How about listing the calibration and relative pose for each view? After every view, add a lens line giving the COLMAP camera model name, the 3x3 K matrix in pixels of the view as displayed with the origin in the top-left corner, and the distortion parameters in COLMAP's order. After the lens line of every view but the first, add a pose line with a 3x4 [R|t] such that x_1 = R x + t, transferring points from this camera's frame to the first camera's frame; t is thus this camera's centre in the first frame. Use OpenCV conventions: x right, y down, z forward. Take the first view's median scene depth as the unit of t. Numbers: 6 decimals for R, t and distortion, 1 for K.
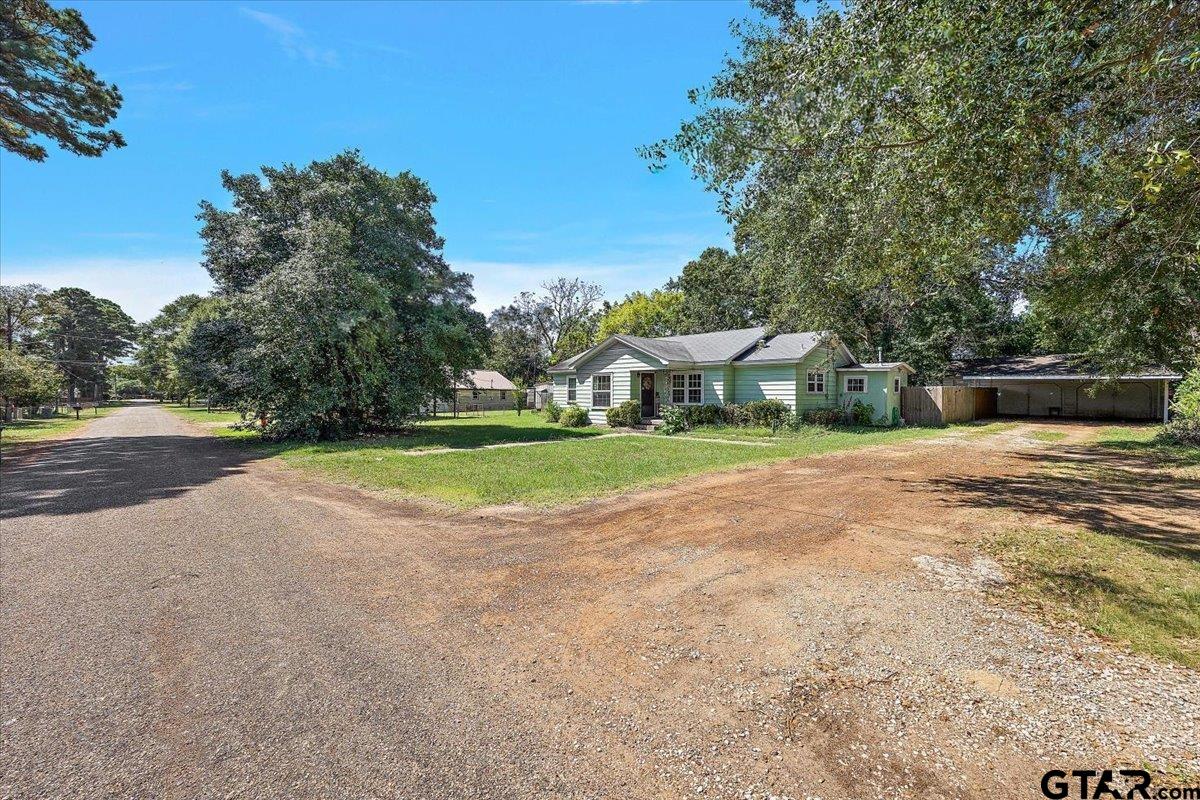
lens RADIAL K [[488.2, 0, 600.0], [0, 488.2, 400.0], [0, 0, 1]] dist [0.000654, 0.000126]
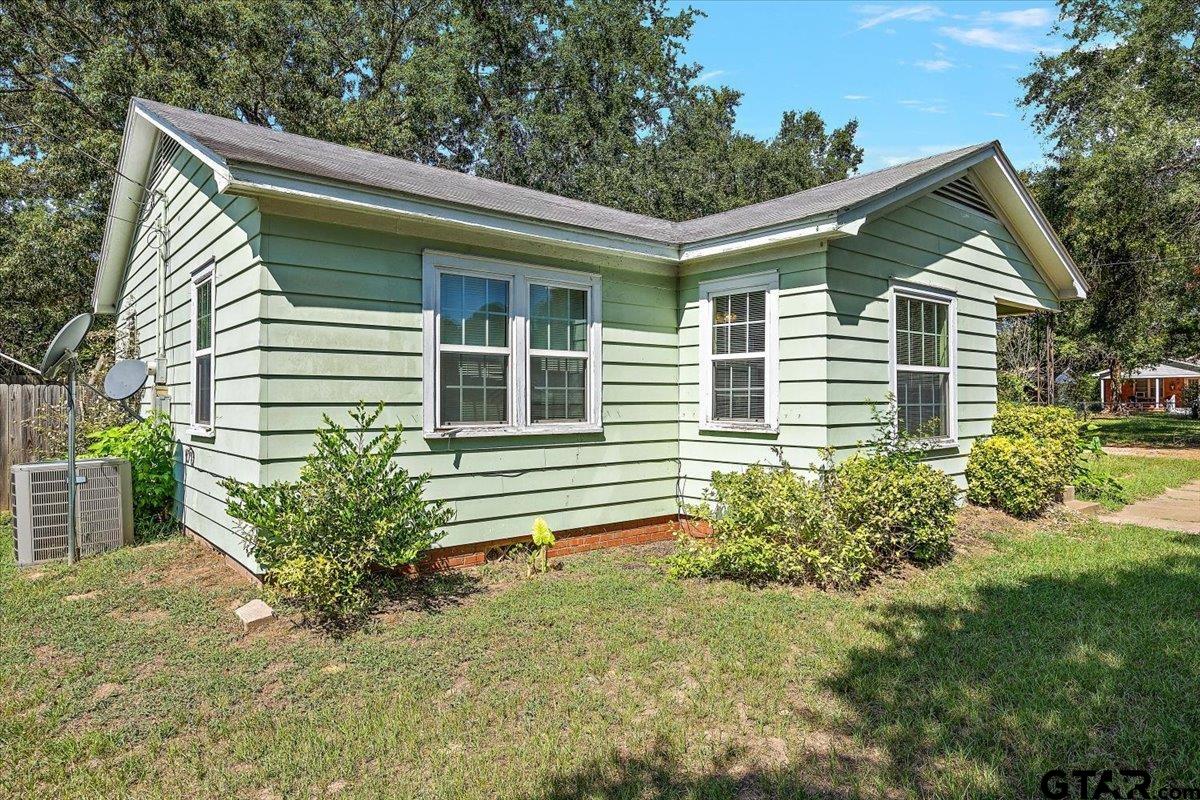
lens RADIAL K [[713.5, 0, 599.9], [0, 713.5, 376.8], [0, 0, 1]] dist [-0.001258, -0.000828]
pose [[0.060846, 0.033867, 0.997572, -0.348941], [0.018596, 0.999212, -0.035056, -0.006300], [-0.997974, 0.020684, 0.060169, 1.195760]]
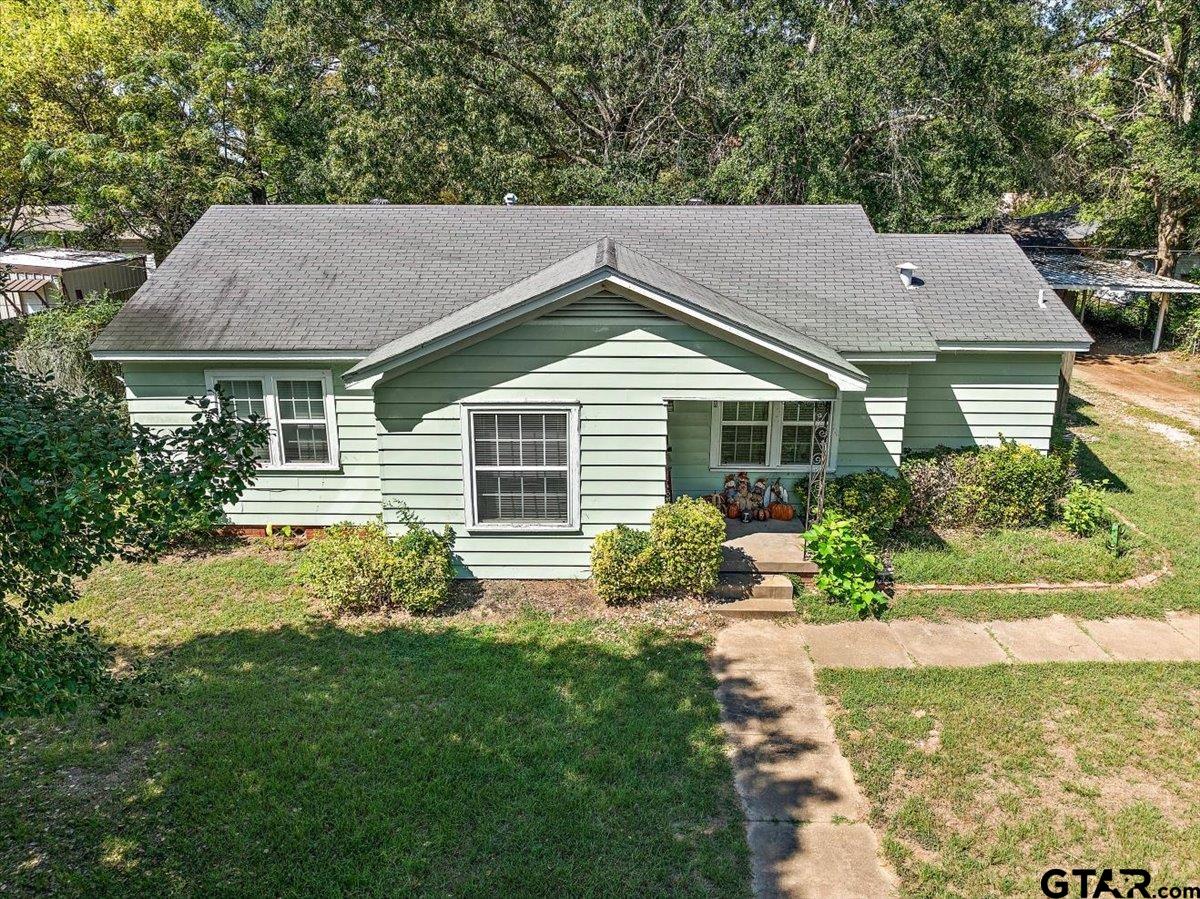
lens RADIAL K [[873.1, 0, 603.5], [0, 873.1, 445.3], [0, 0, 1]] dist [-0.007732, -0.053329]
pose [[0.693388, -0.203109, 0.691347, -0.314598], [0.008163, 0.961604, 0.274321, -0.171983], [-0.720518, -0.184567, 0.668422, 0.686827]]
